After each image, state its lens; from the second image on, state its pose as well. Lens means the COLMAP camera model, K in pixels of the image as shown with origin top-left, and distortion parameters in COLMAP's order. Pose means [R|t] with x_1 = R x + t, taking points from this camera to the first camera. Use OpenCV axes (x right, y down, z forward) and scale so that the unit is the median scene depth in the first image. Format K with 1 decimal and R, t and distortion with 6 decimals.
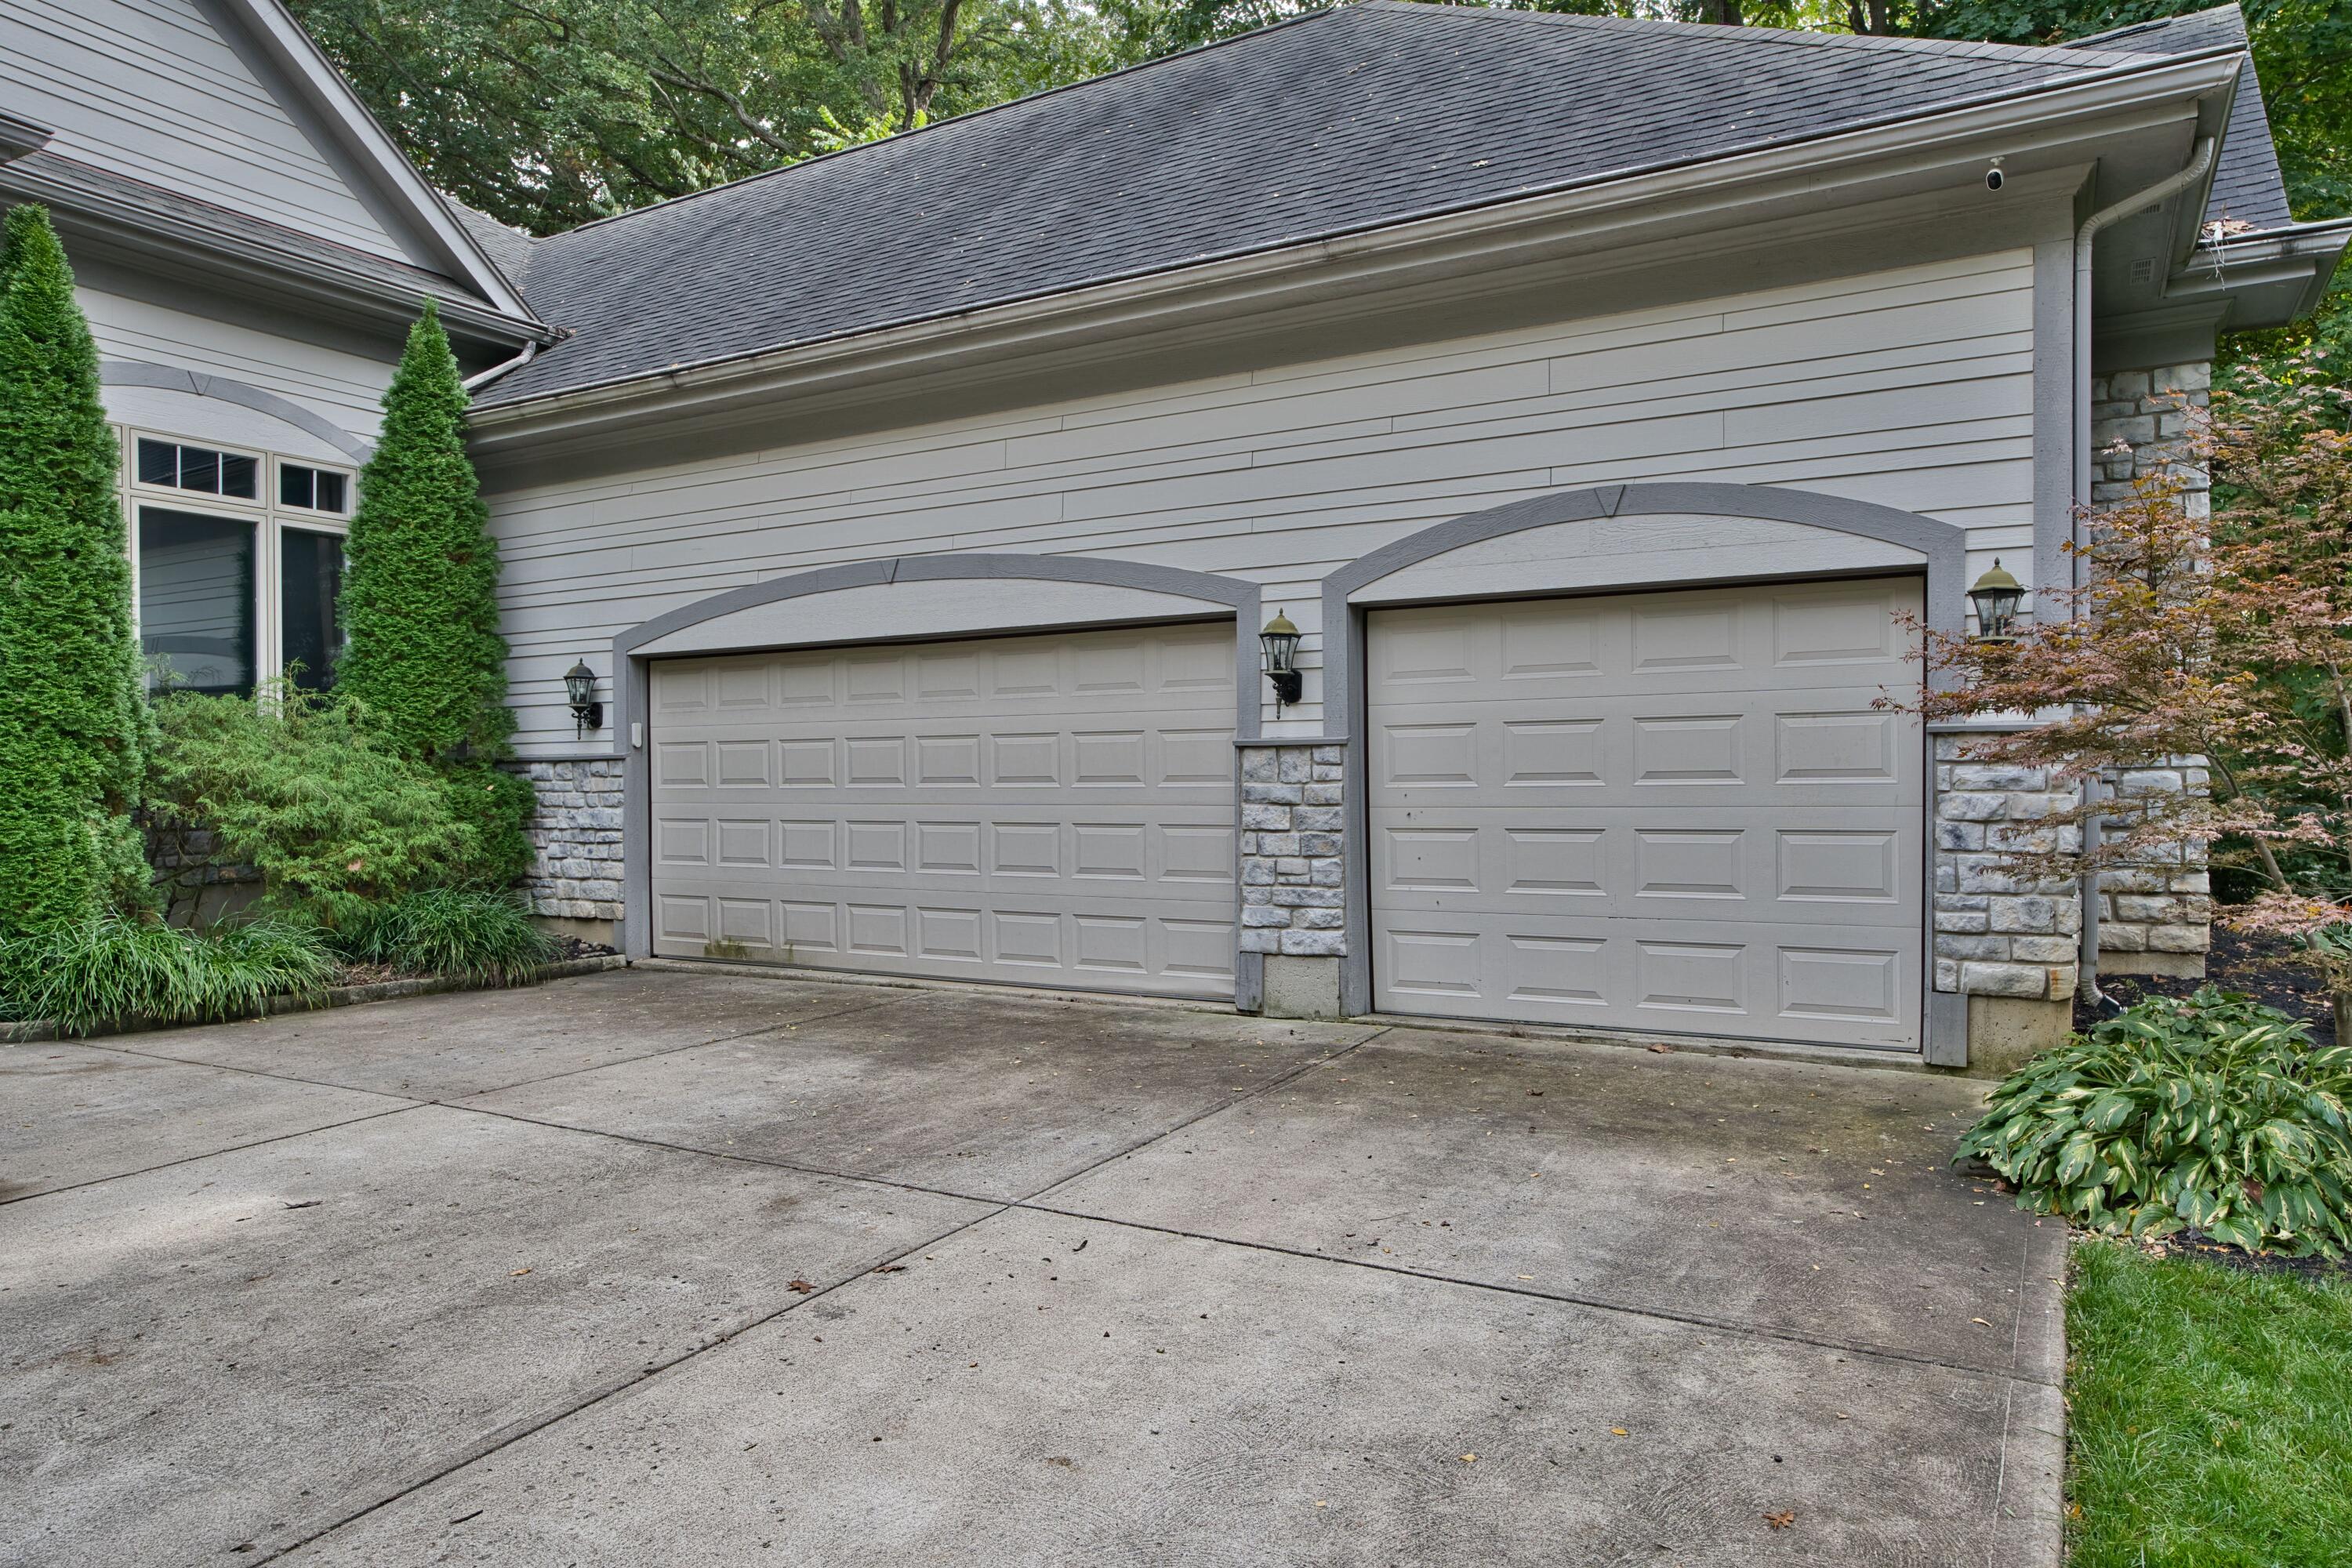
lens RADIAL K [[1525.8, 0, 1176.0], [0, 1525.8, 784.0], [0, 0, 1]] dist [-0.043473, 0.057417]
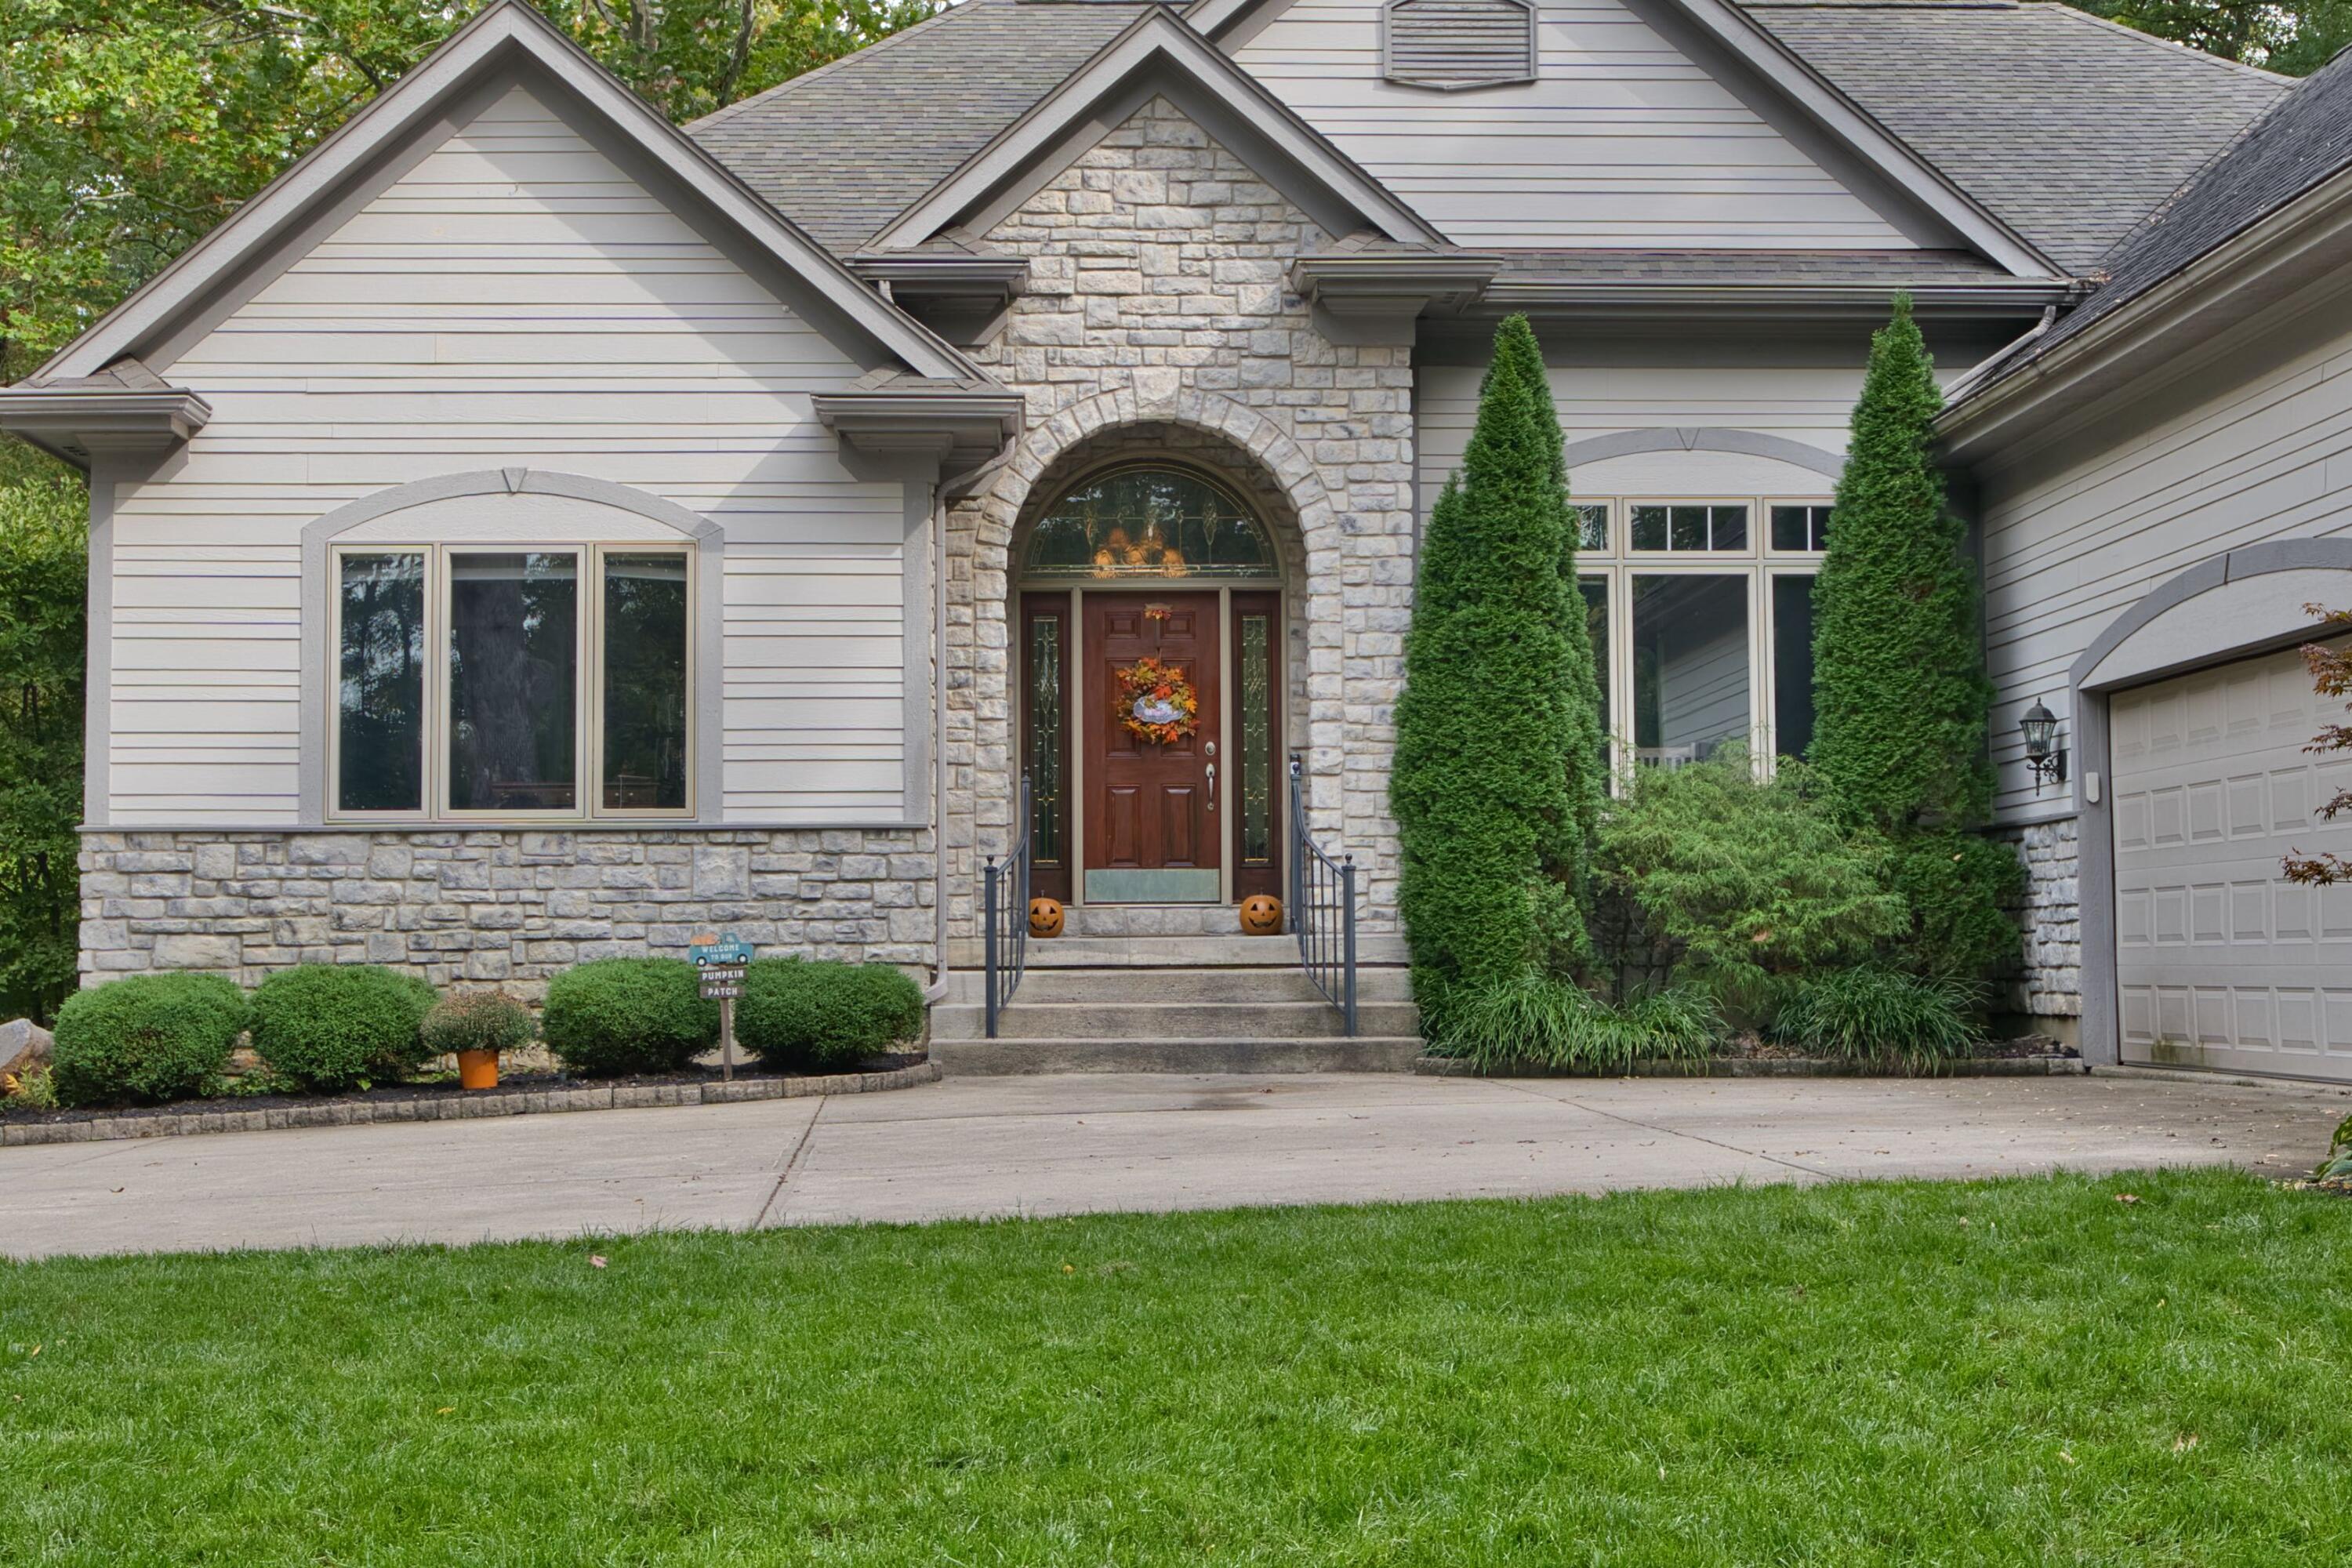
lens RADIAL K [[3246.9, 0, 1176.0], [0, 3246.9, 784.0], [0, 0, 1]] dist [0.005364, 0.001405]
pose [[0.539936, -0.045113, -0.840496, 0.872914], [0.002617, 0.998648, -0.051921, 0.057010], [0.841702, 0.025834, 0.539324, -0.361516]]
